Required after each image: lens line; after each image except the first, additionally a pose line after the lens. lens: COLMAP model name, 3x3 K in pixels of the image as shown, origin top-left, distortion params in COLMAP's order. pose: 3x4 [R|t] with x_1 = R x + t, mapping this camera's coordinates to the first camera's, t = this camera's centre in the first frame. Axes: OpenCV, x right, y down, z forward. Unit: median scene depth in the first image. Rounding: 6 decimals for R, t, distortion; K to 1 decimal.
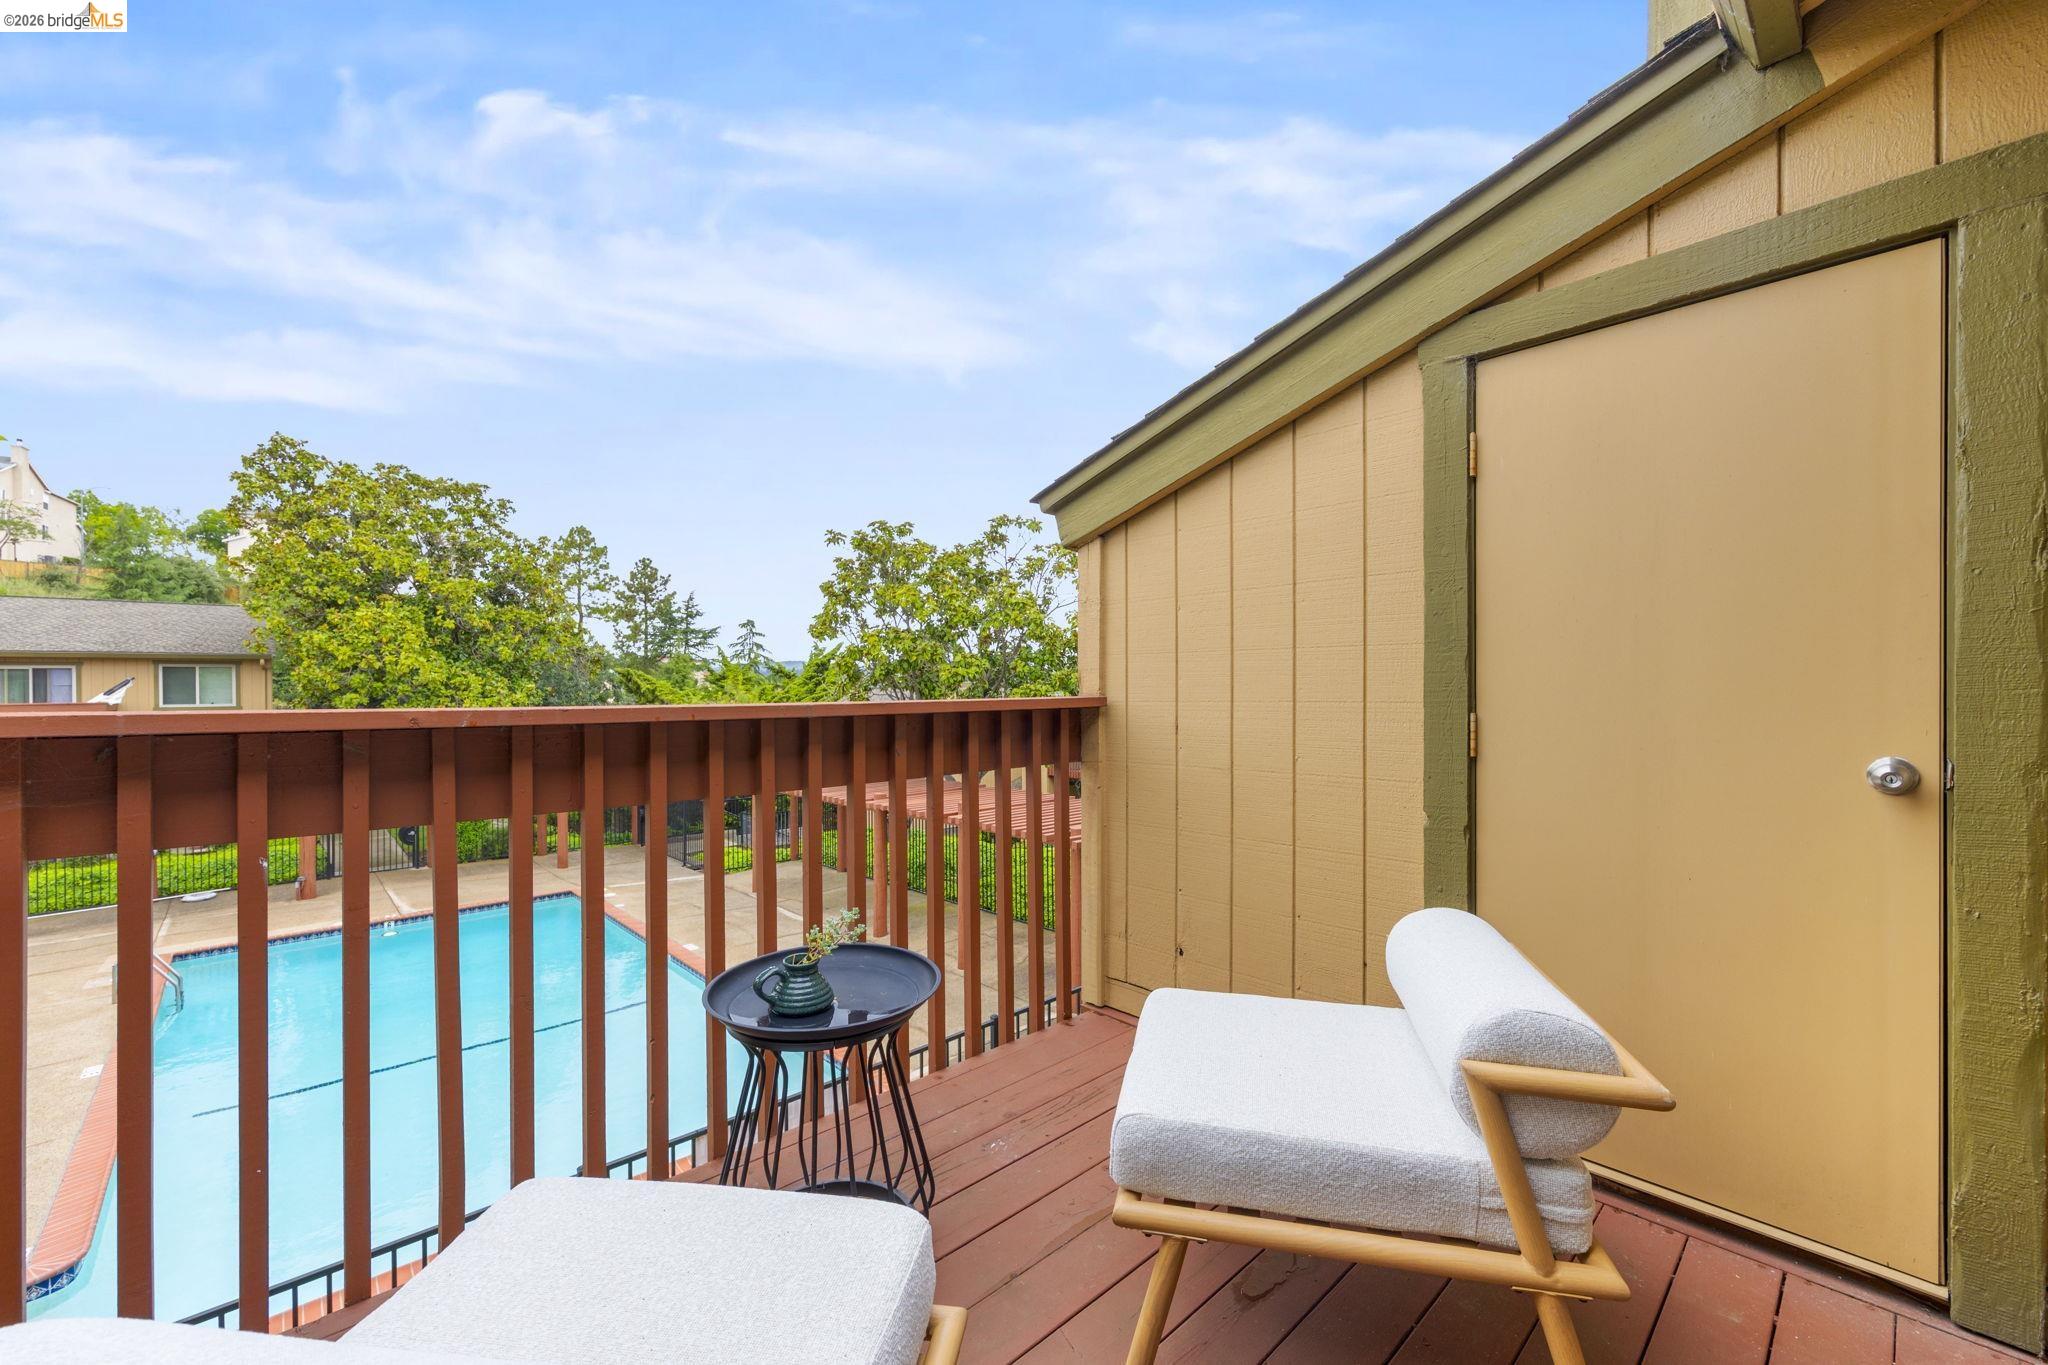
lens RADIAL K [[829.9, 0, 1031.2], [0, 829.9, 681.7], [0, 0, 1]] dist [0.000345, -0.000141]
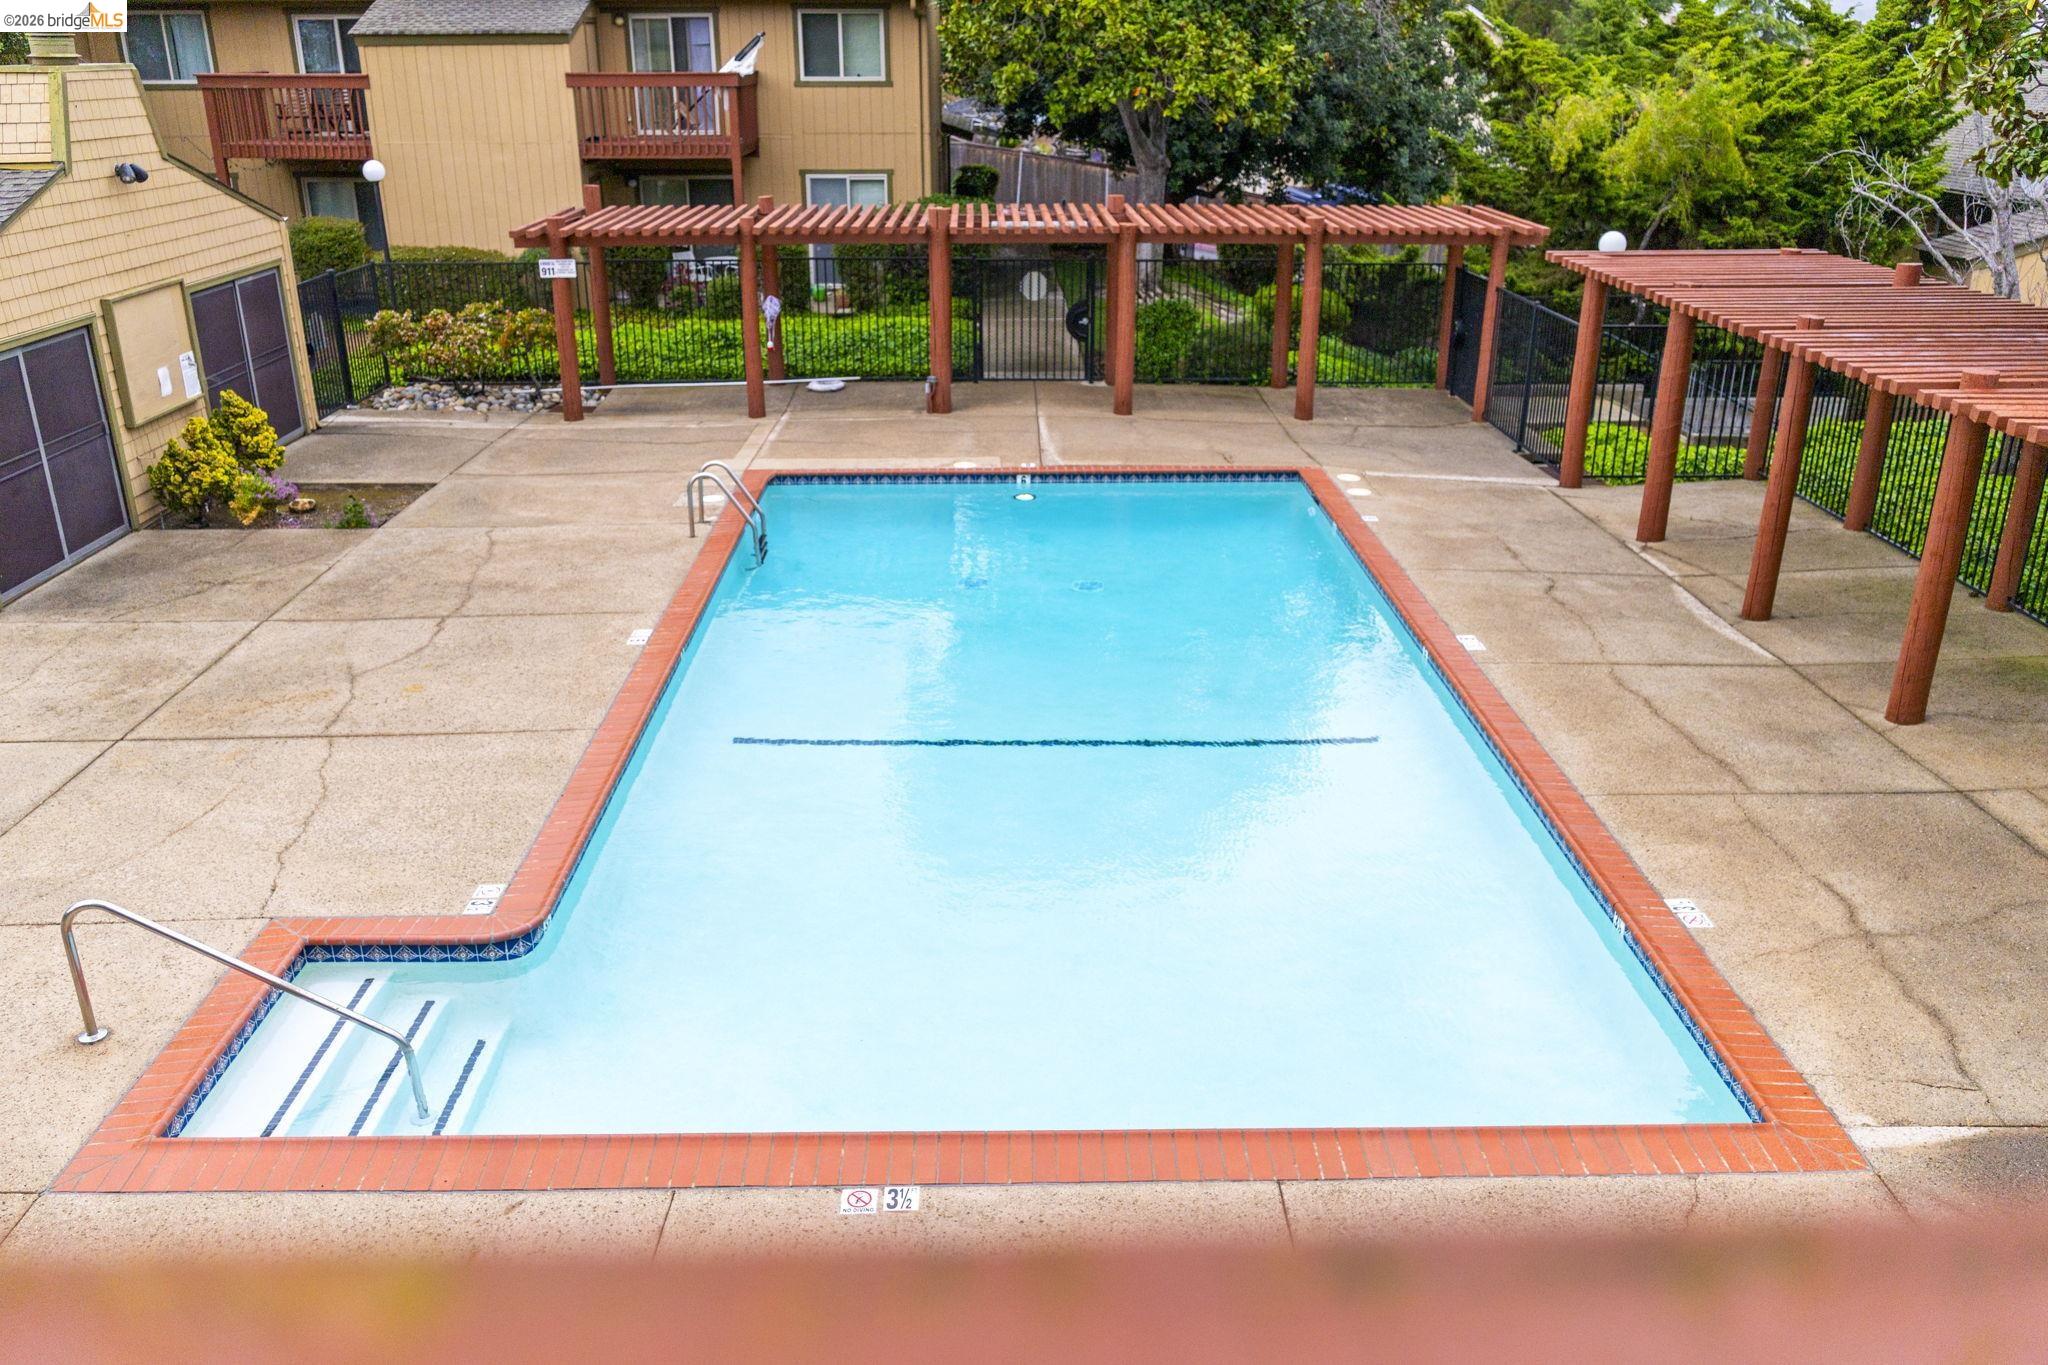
lens RADIAL K [[1607.5, 0, 1024.0], [0, 1607.5, 682.5], [0, 0, 1]] dist [-0.006288, -0.003526]
pose [[0.740431, 0.252814, -0.622773, -0.012259], [-0.002933, 0.927770, 0.373140, -0.002105], [0.672126, -0.274458, 0.687692, 0.117878]]
